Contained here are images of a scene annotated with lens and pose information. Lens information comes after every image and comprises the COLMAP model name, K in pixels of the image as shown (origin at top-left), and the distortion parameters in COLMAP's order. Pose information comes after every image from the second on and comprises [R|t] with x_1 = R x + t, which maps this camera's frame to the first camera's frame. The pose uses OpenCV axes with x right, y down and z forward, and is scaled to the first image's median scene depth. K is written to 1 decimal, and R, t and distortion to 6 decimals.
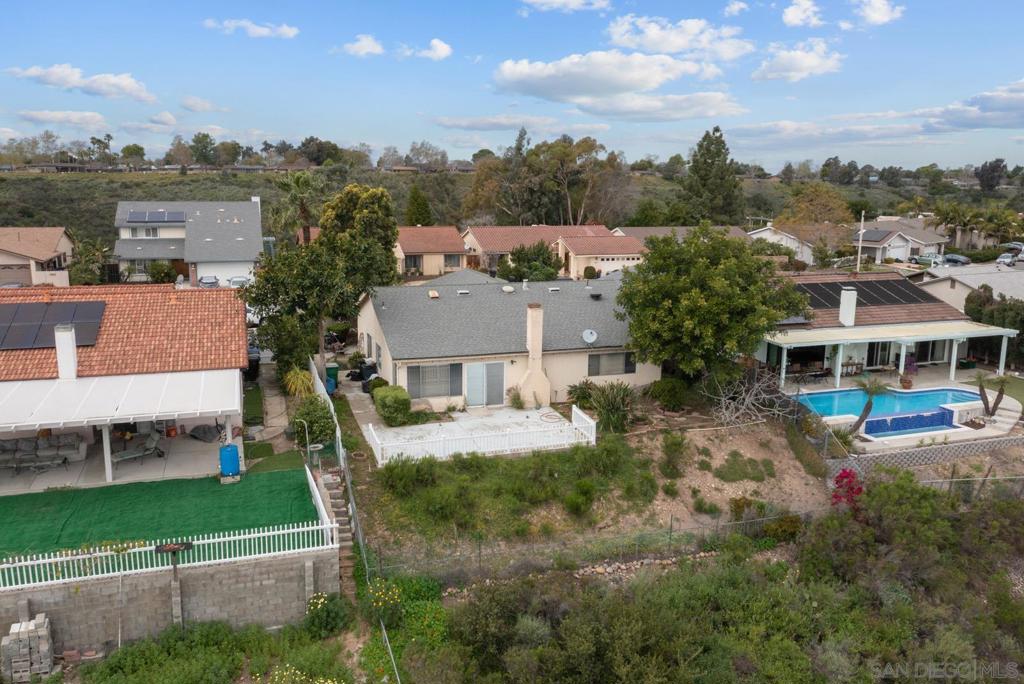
lens RADIAL K [[812.2, 0, 512.0], [0, 812.2, 342.0], [0, 0, 1]] dist [-0.004134, 0.007606]
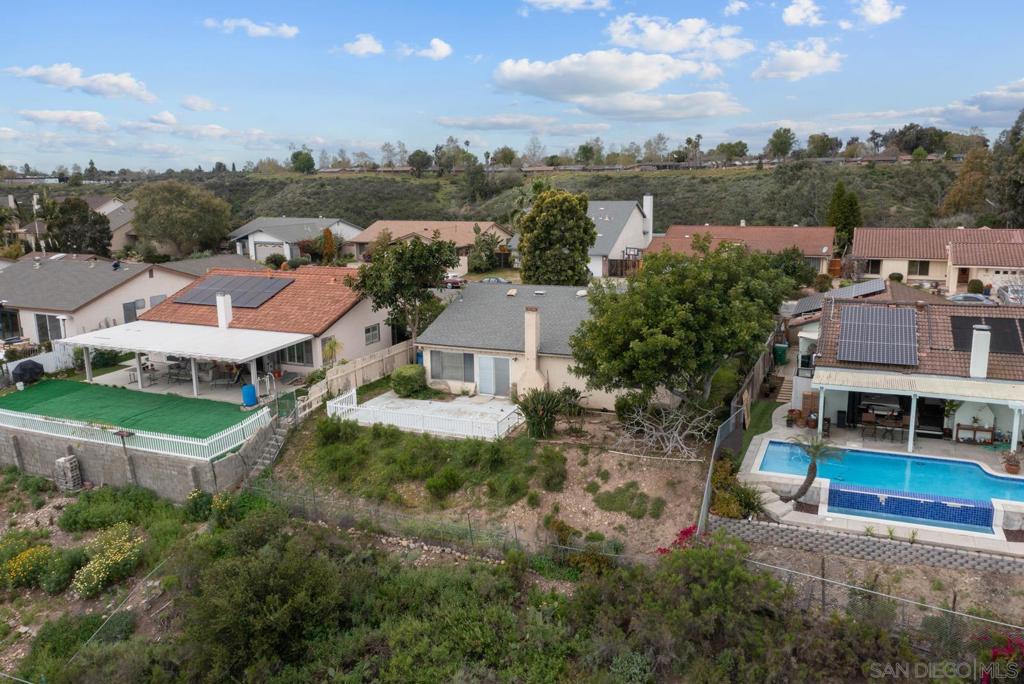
lens RADIAL K [[812.2, 0, 512.0], [0, 812.2, 342.0], [0, 0, 1]] dist [-0.004134, 0.007606]
pose [[0.737814, 0.114168, -0.665279, 0.721938], [-0.107339, 0.992896, 0.051348, -0.053900], [0.666415, 0.033525, 0.744827, 0.194514]]
